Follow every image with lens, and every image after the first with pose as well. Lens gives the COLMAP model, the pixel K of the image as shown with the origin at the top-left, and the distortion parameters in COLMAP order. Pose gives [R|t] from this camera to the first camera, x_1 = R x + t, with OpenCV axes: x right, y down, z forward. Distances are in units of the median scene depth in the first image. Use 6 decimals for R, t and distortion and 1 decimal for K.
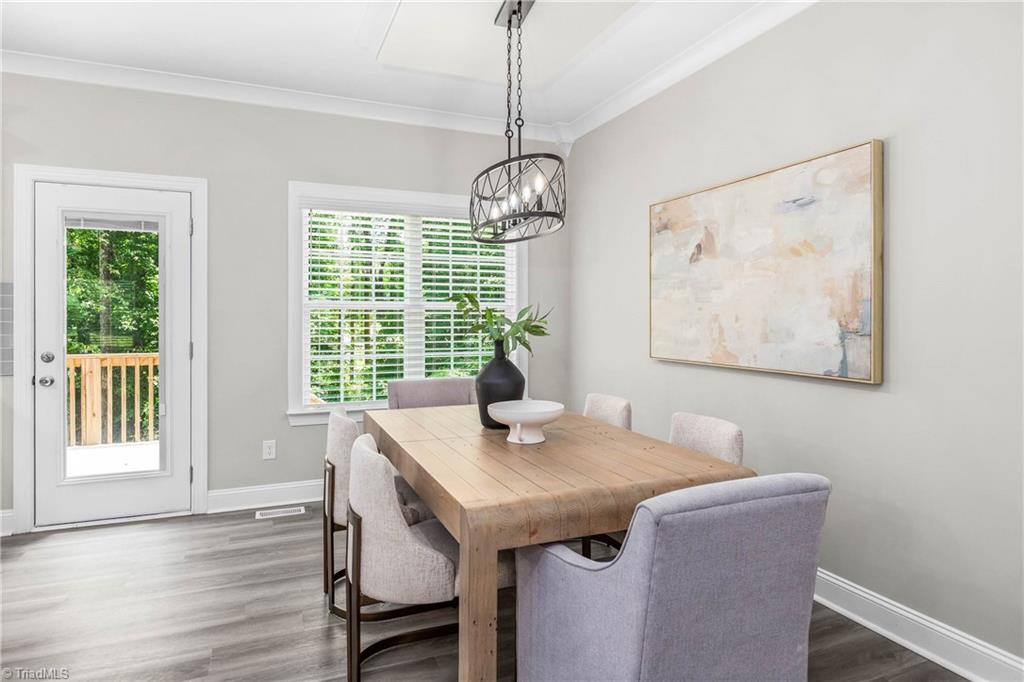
lens RADIAL K [[582.2, 0, 510.2], [0, 582.2, 319.9], [0, 0, 1]] dist [0.002736, 0.000465]
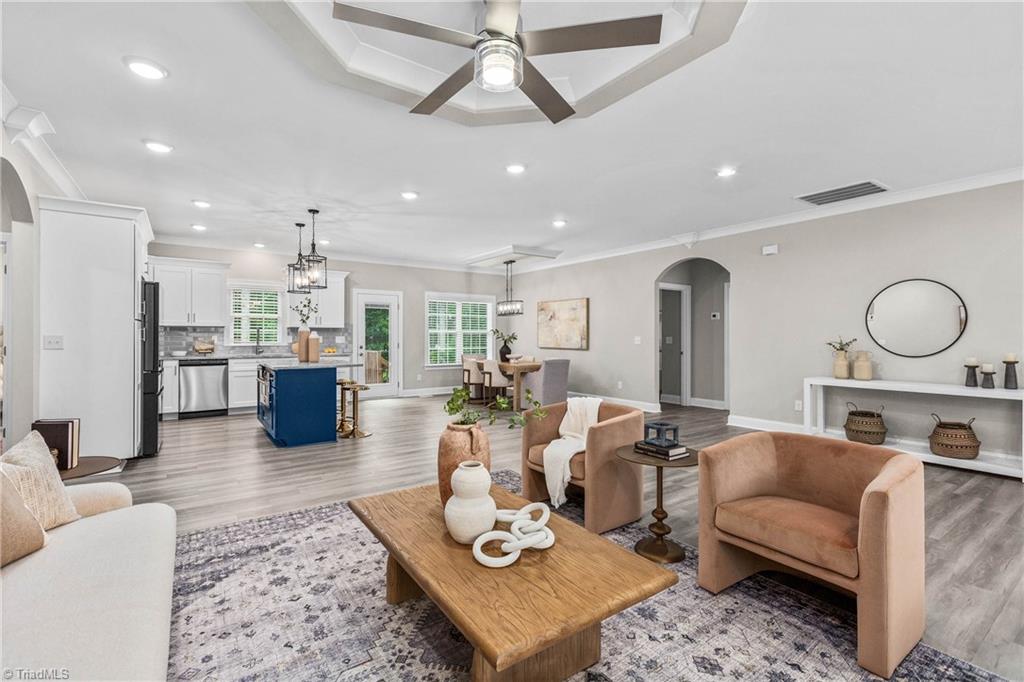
lens RADIAL K [[455.1, 0, 508.6], [0, 455.1, 334.2], [0, 0, 1]] dist [-0.001451, -0.000048]
pose [[0.977592, 0.001984, 0.210498, -0.665274], [-0.000721, 0.999981, -0.006079, 0.007236], [-0.210506, 0.005792, 0.977575, -2.142106]]
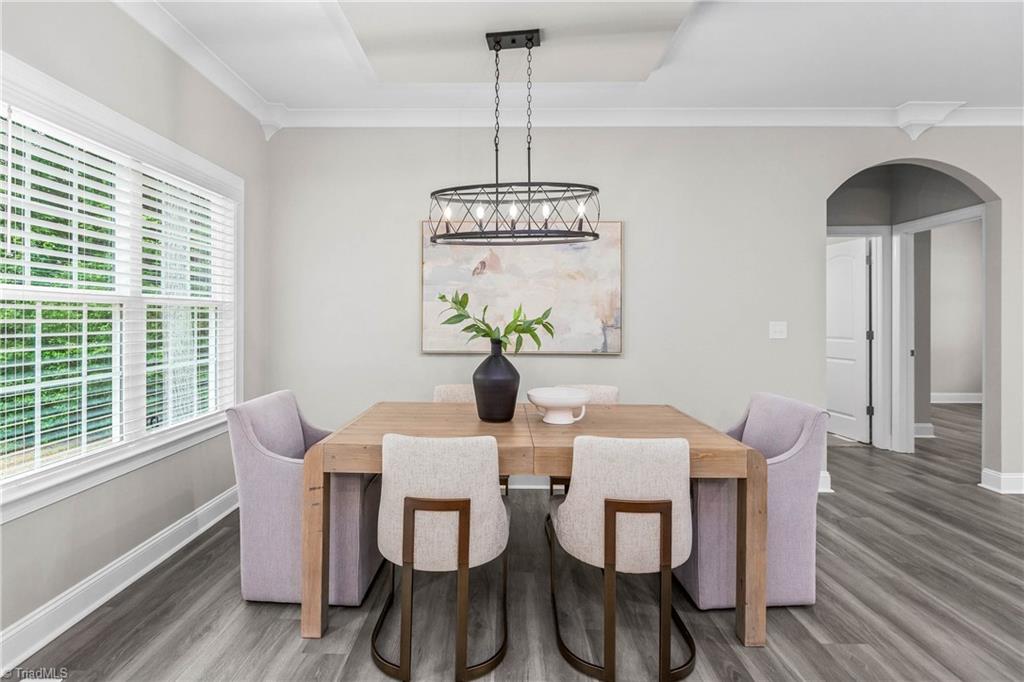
lens RADIAL K [[505.4, 0, 511.3], [0, 505.4, 318.7], [0, 0, 1]] dist [0.001504, 0.000299]
pose [[0.407258, 0.002570, 0.913310, -0.833169], [-0.000656, 0.999997, -0.002521, 0.001915], [-0.913313, 0.000428, 0.407258, 0.581886]]
